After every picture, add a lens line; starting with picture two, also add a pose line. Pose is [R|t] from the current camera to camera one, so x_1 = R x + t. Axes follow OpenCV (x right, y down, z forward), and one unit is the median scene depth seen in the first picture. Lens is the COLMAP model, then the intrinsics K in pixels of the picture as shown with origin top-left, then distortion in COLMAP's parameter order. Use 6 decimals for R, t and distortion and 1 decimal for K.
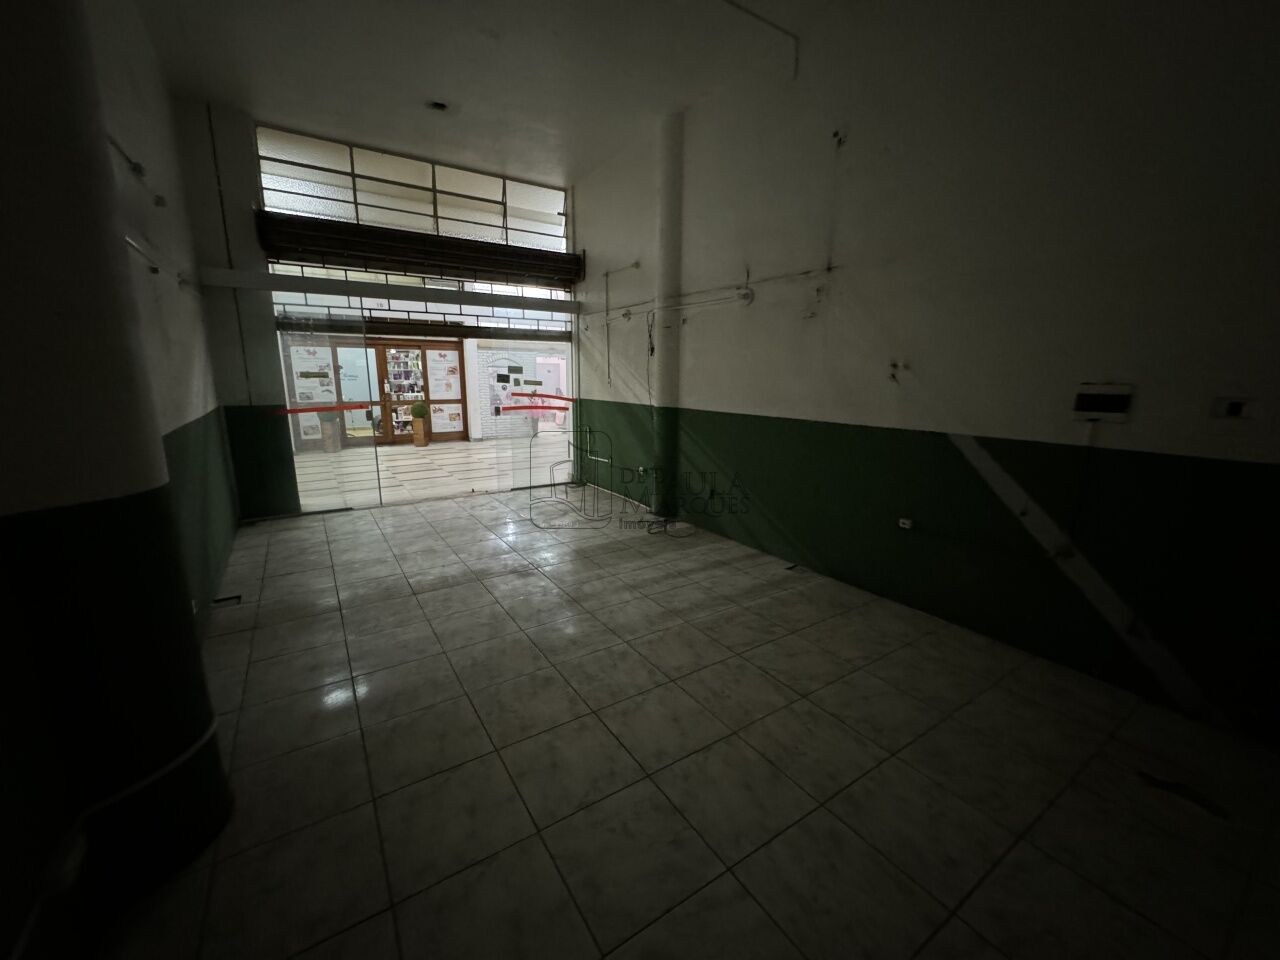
lens RADIAL K [[508.6, 0, 636.0], [0, 508.6, 481.7], [0, 0, 1]] dist [-0.000169, -0.000517]
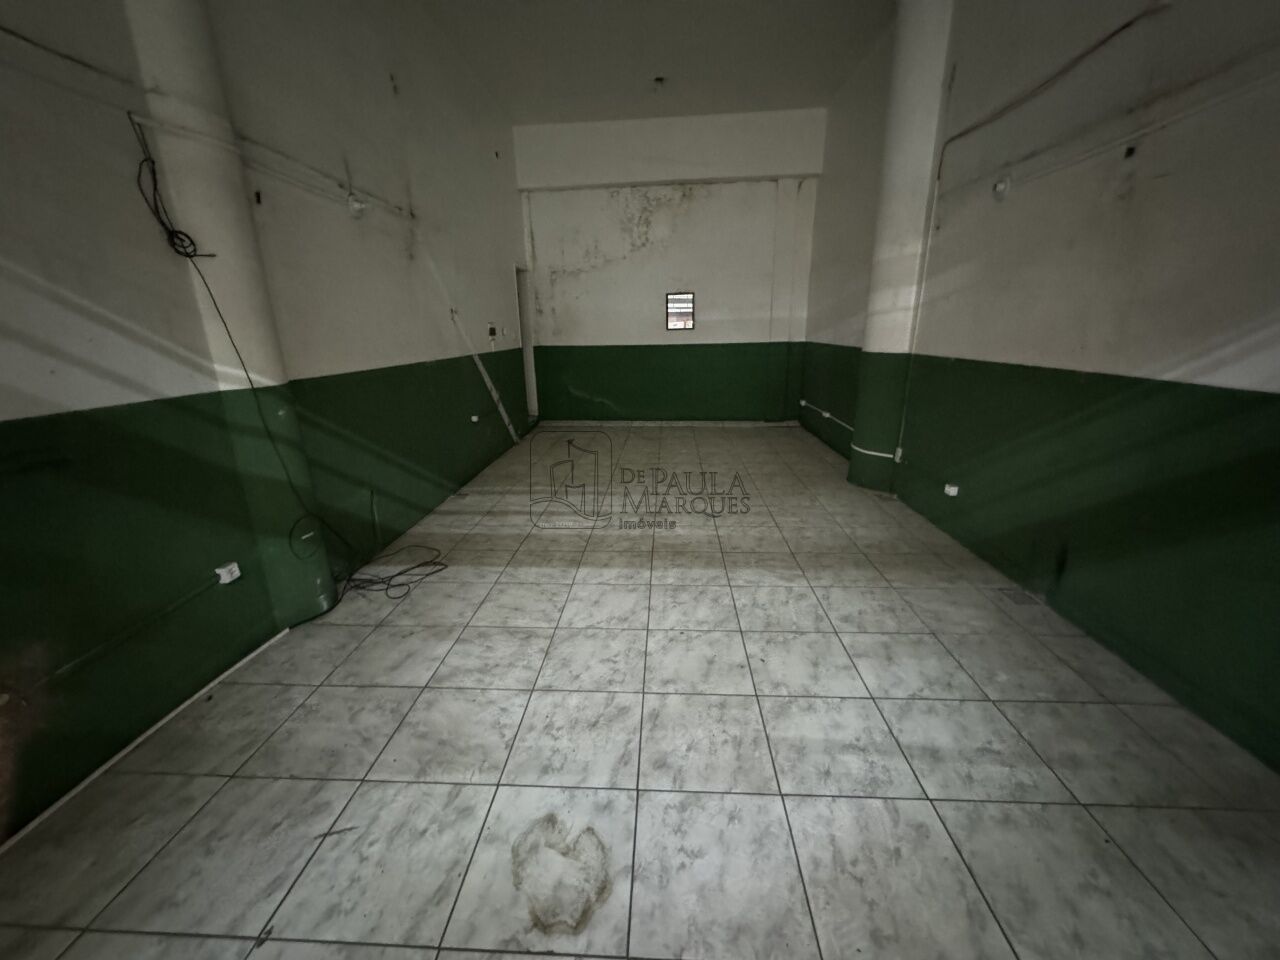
lens RADIAL K [[508.6, 0, 635.5], [0, 508.6, 478.2], [0, 0, 1]] dist [-0.000169, -0.000517]
pose [[-0.805111, -0.162275, 0.570494, -0.607627], [0.135116, 0.886376, 0.442810, -0.296239], [-0.577529, 0.433594, -0.691705, 1.490037]]
